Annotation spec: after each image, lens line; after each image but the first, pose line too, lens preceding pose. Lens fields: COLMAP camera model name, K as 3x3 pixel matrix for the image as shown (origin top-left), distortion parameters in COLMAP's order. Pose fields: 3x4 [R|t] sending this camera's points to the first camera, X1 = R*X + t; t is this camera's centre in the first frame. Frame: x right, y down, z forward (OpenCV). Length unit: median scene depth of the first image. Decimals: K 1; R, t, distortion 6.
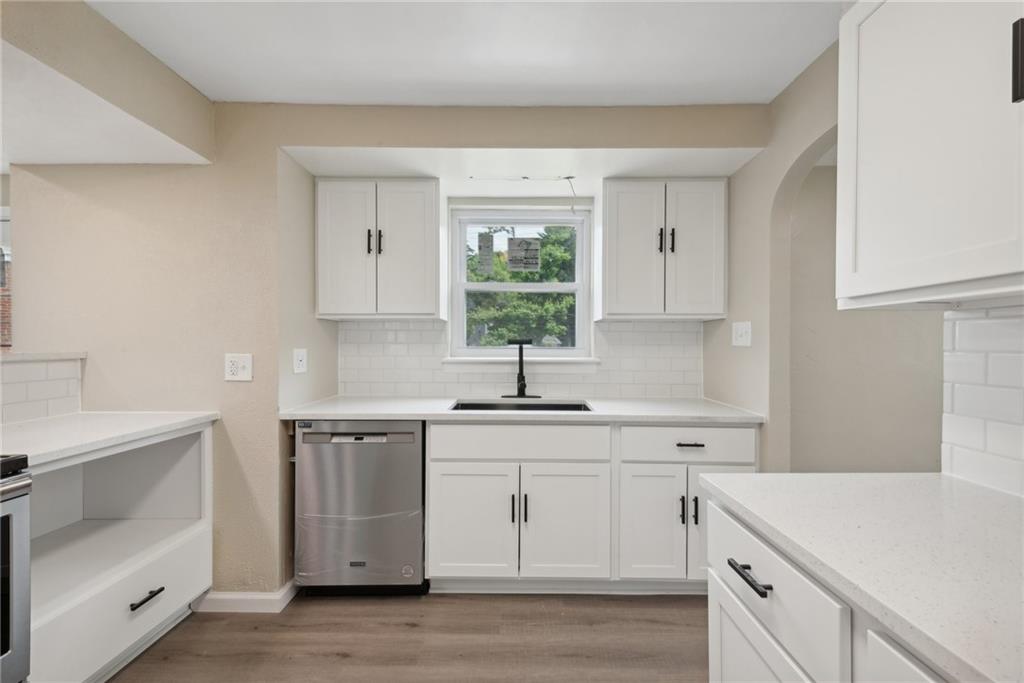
lens RADIAL K [[423.2, 0, 516.8], [0, 423.2, 343.9], [0, 0, 1]] dist [0.015016, -0.000505]
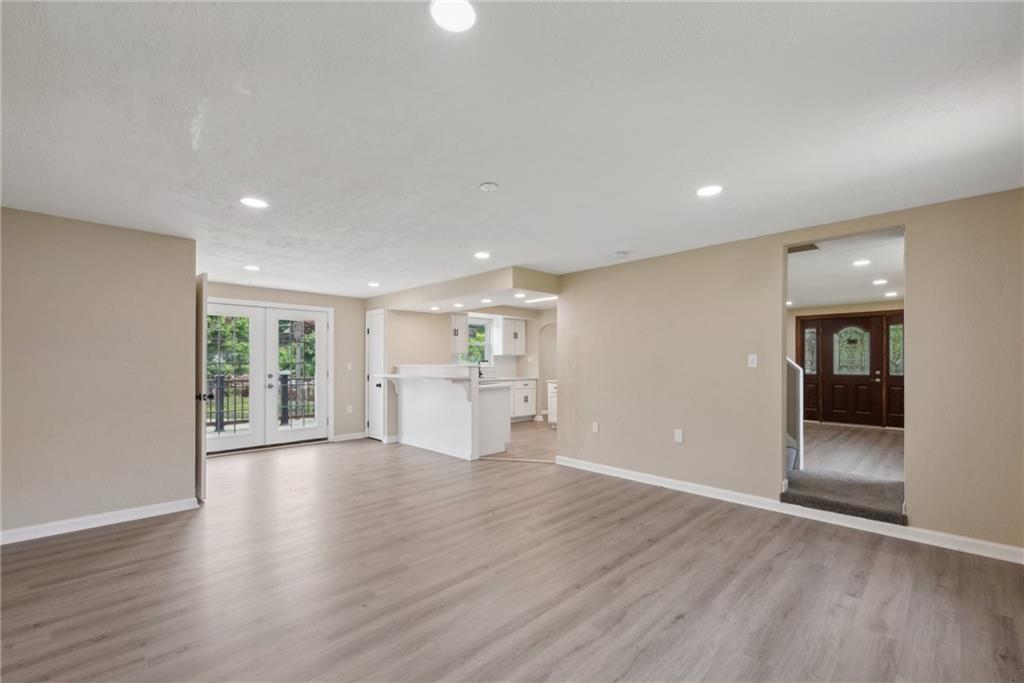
lens RADIAL K [[427.2, 0, 511.6], [0, 427.2, 358.4], [0, 0, 1]] dist [0.002711, 0.000087]
pose [[0.712559, 0.001135, 0.701611, -2.398189], [0.004203, 0.999974, -0.005887, -0.008271], [-0.701600, 0.007143, 0.712535, -1.756510]]
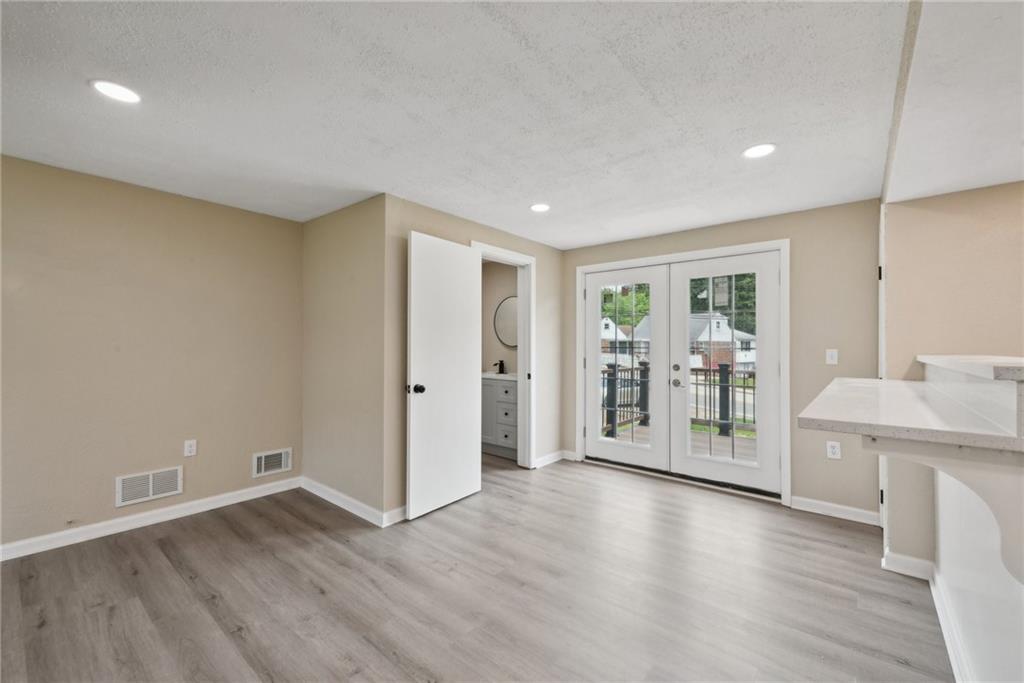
lens RADIAL K [[423.2, 0, 516.8], [0, 423.2, 343.9], [0, 0, 1]] dist [0.015016, -0.000505]
pose [[0.775392, -0.002866, -0.631474, -1.022660], [-0.001898, 0.999975, -0.006869, -0.003091], [0.631478, 0.006525, 0.775367, -0.540758]]
